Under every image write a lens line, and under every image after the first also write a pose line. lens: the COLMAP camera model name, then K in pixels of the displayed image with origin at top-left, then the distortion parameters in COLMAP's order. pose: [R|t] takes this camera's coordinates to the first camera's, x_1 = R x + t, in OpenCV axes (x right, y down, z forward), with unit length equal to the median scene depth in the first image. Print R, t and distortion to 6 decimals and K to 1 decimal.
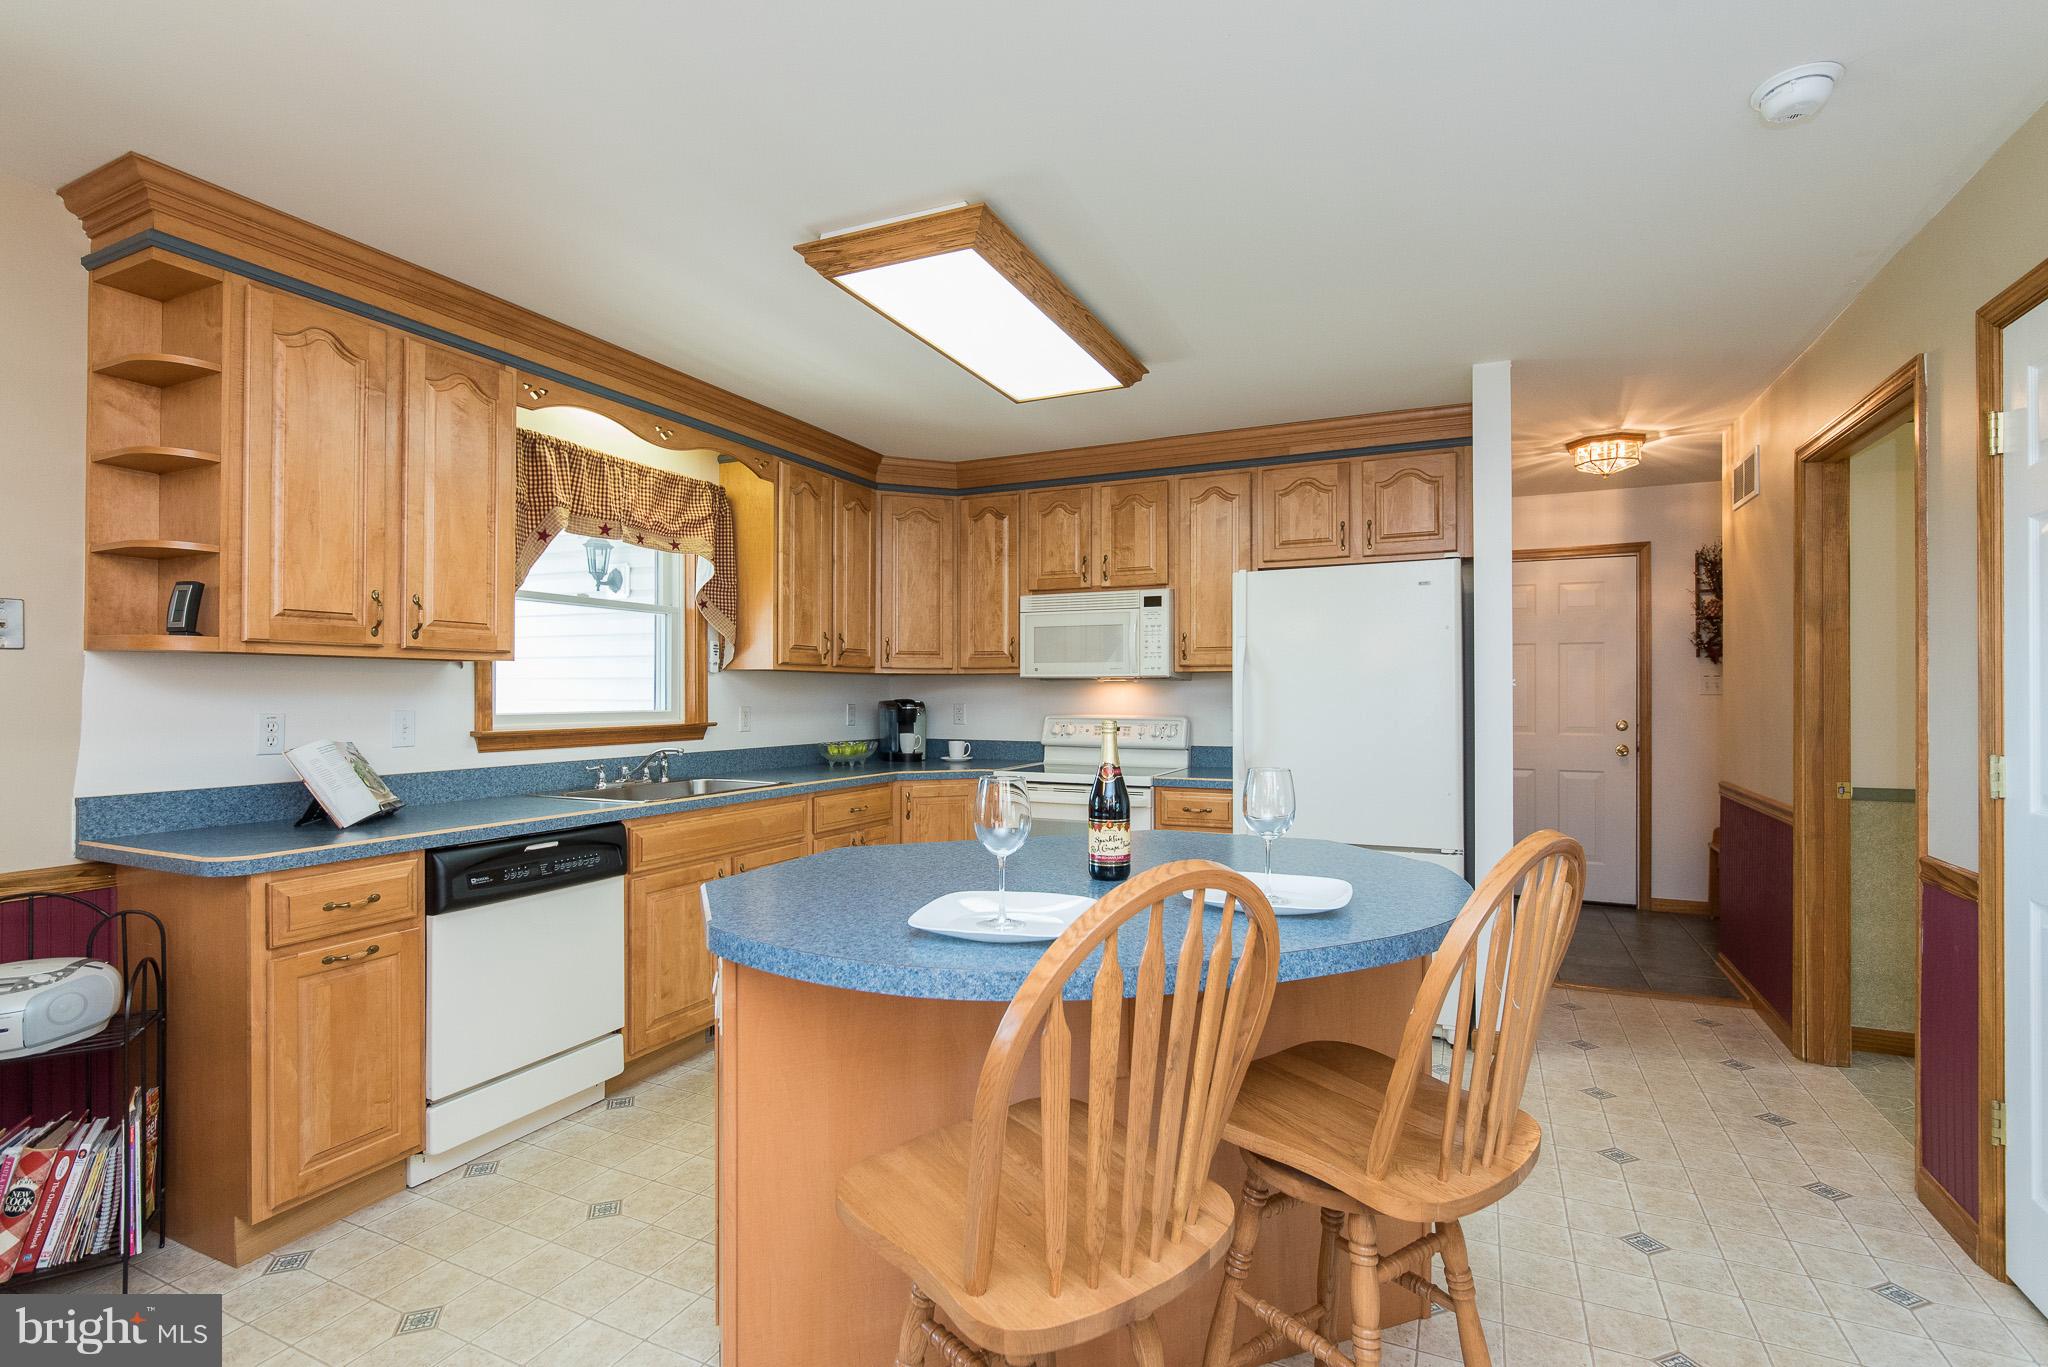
lens RADIAL K [[944.4, 0, 1064.6], [0, 944.4, 691.5], [0, 0, 1]] dist [-0.003249, -0.000677]
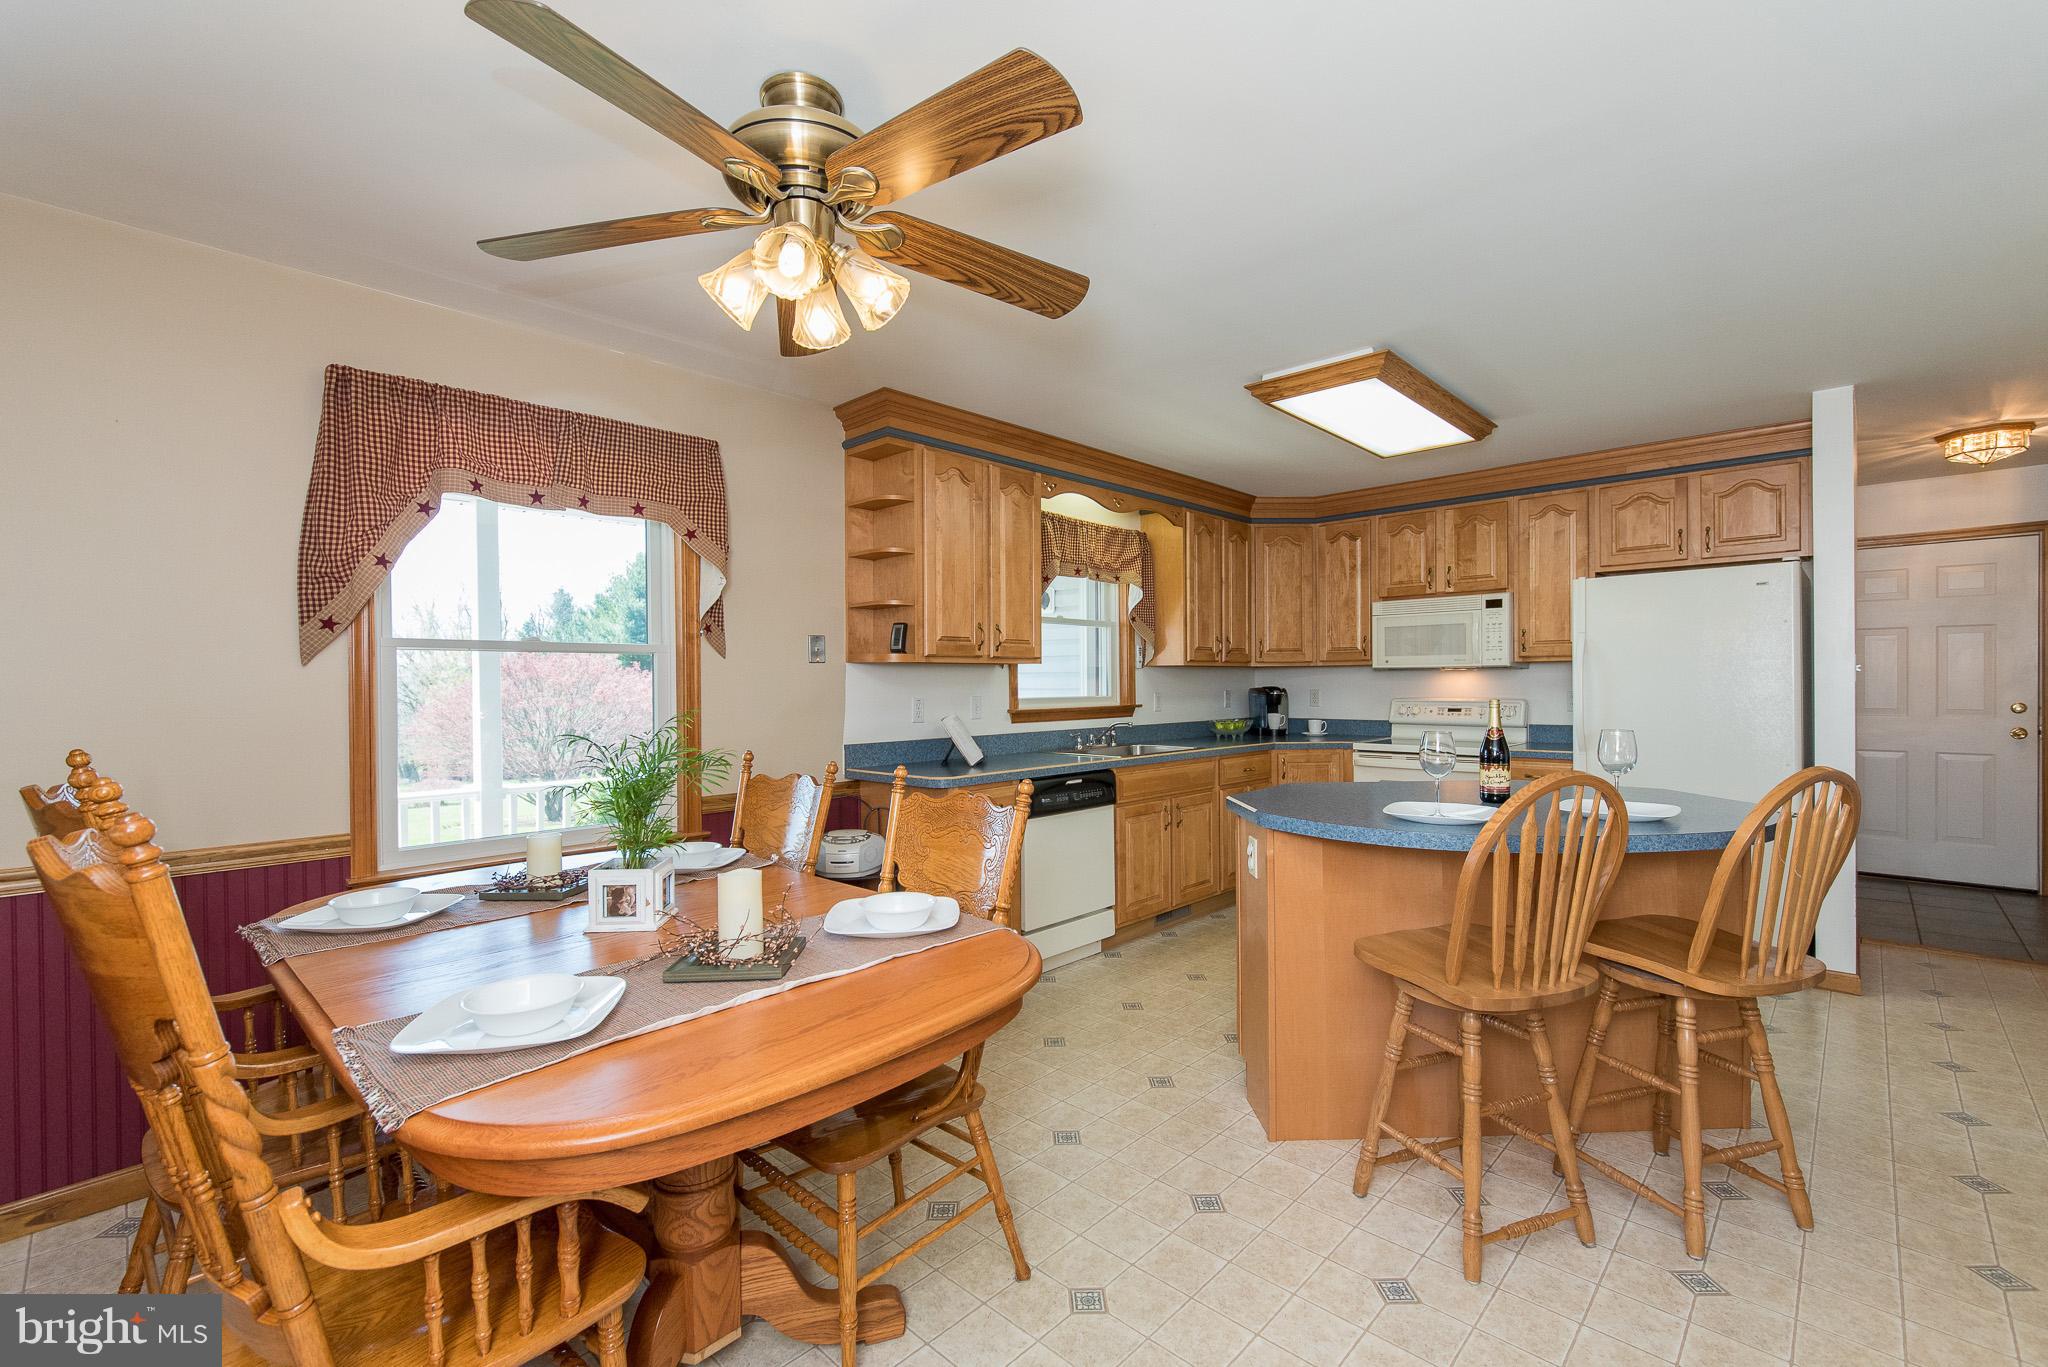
lens RADIAL K [[906.0, 0, 1025.1], [0, 906.0, 691.0], [0, 0, 1]] dist [-0.003129, 0.001663]
pose [[0.940051, -0.005671, -0.340986, -0.084830], [0.009925, 0.999893, 0.010733, -0.002815], [0.340888, -0.013474, 0.940007, -0.325988]]
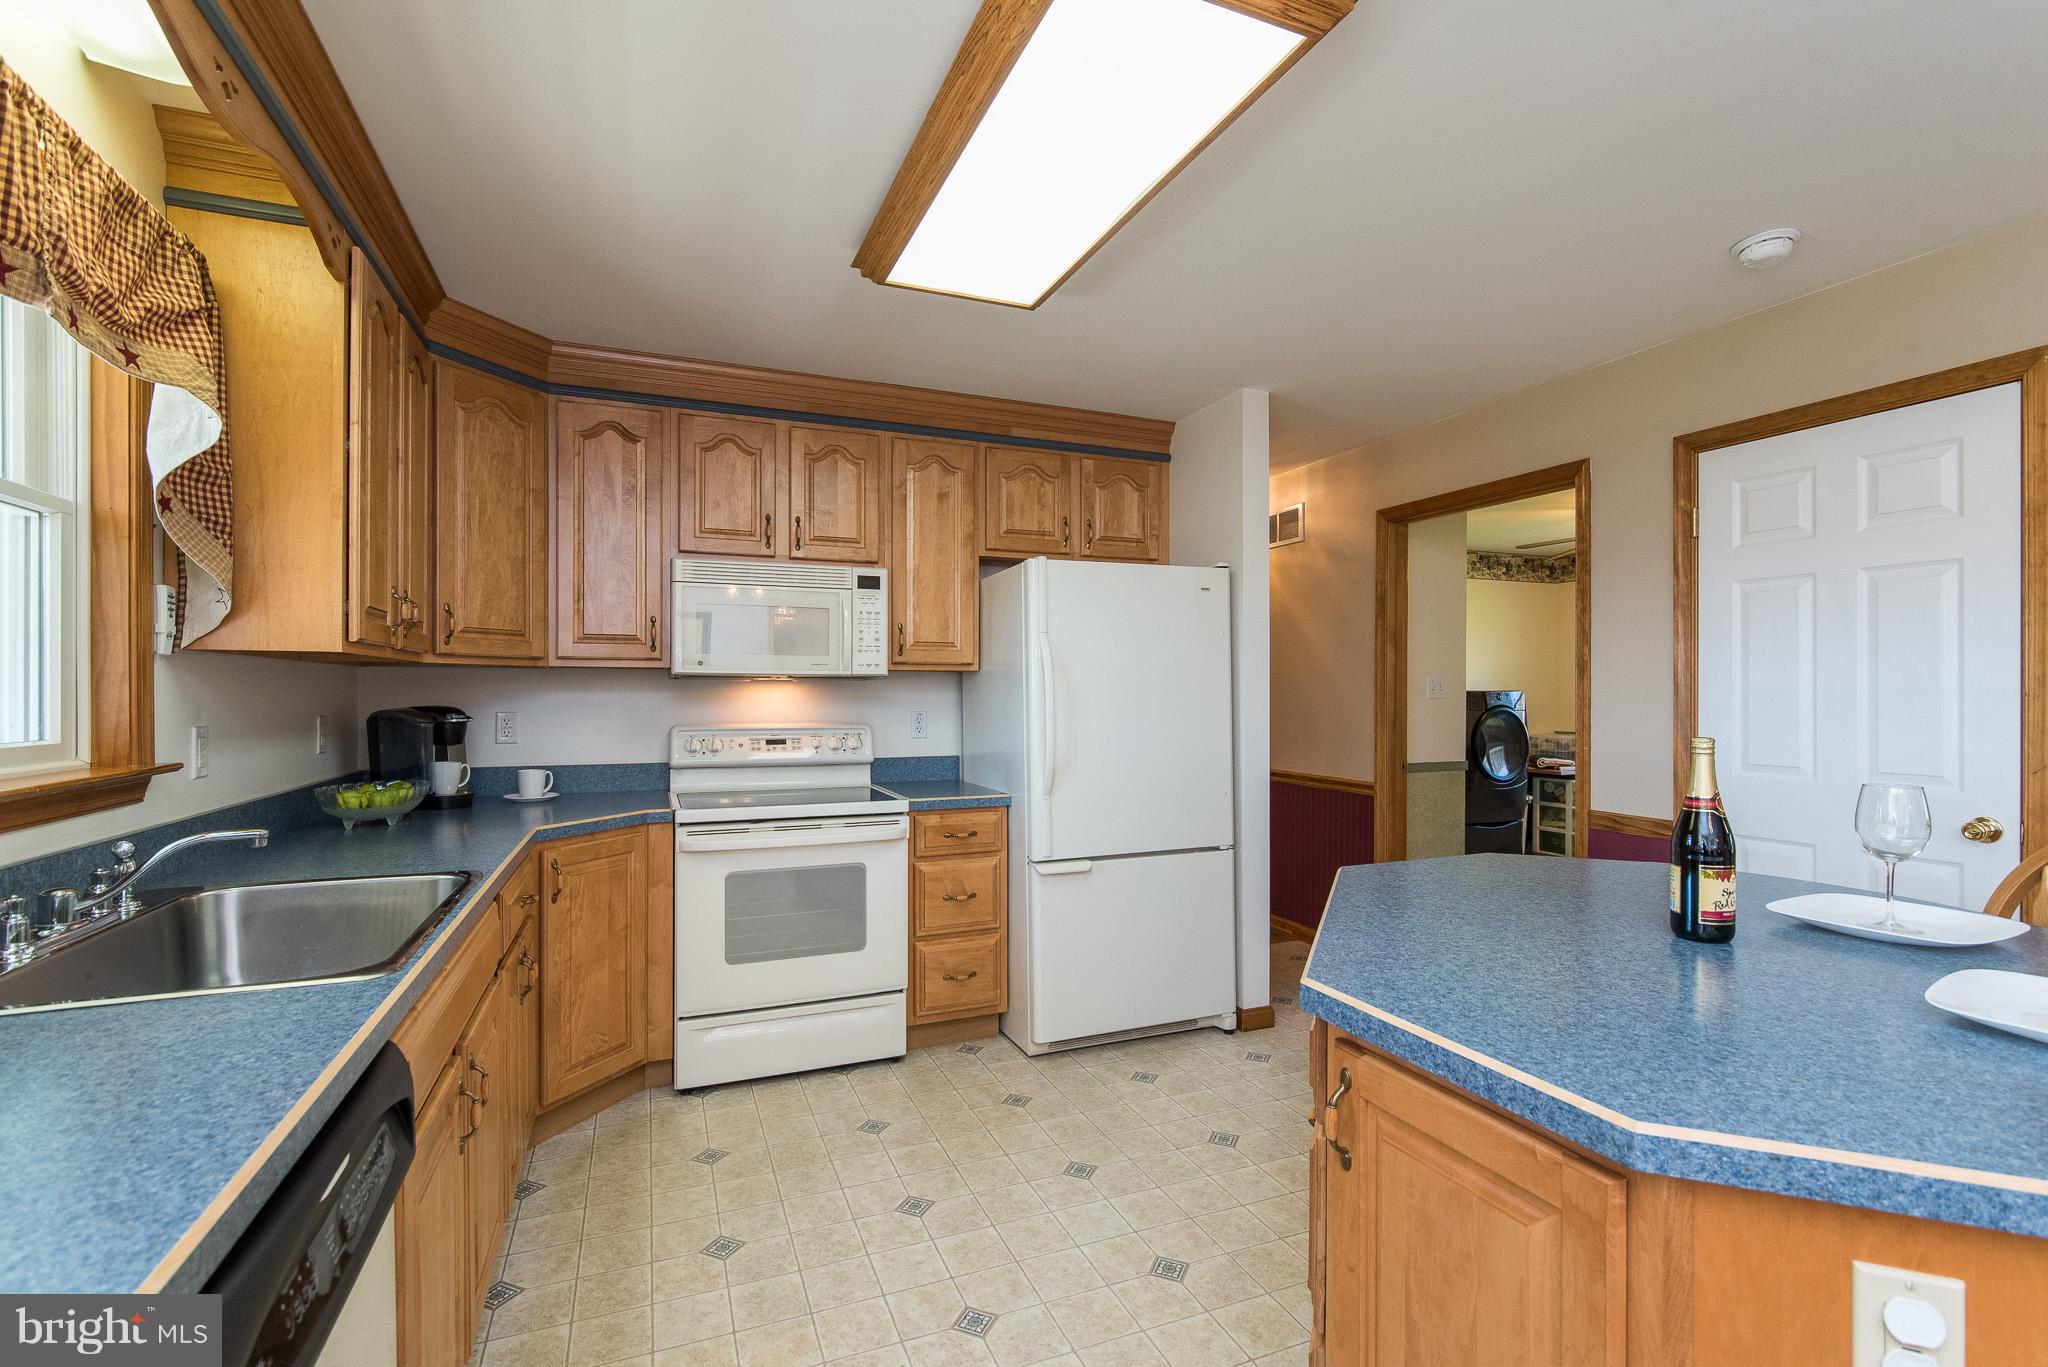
lens RADIAL K [[906.0, 0, 969.7], [0, 906.0, 692.0], [0, 0, 1]] dist [-0.003129, 0.001663]
pose [[0.693427, -0.000671, 0.720526, -0.457016], [-0.002128, 0.999993, 0.002979, -0.004685], [-0.720523, -0.003599, 0.693421, 0.451537]]
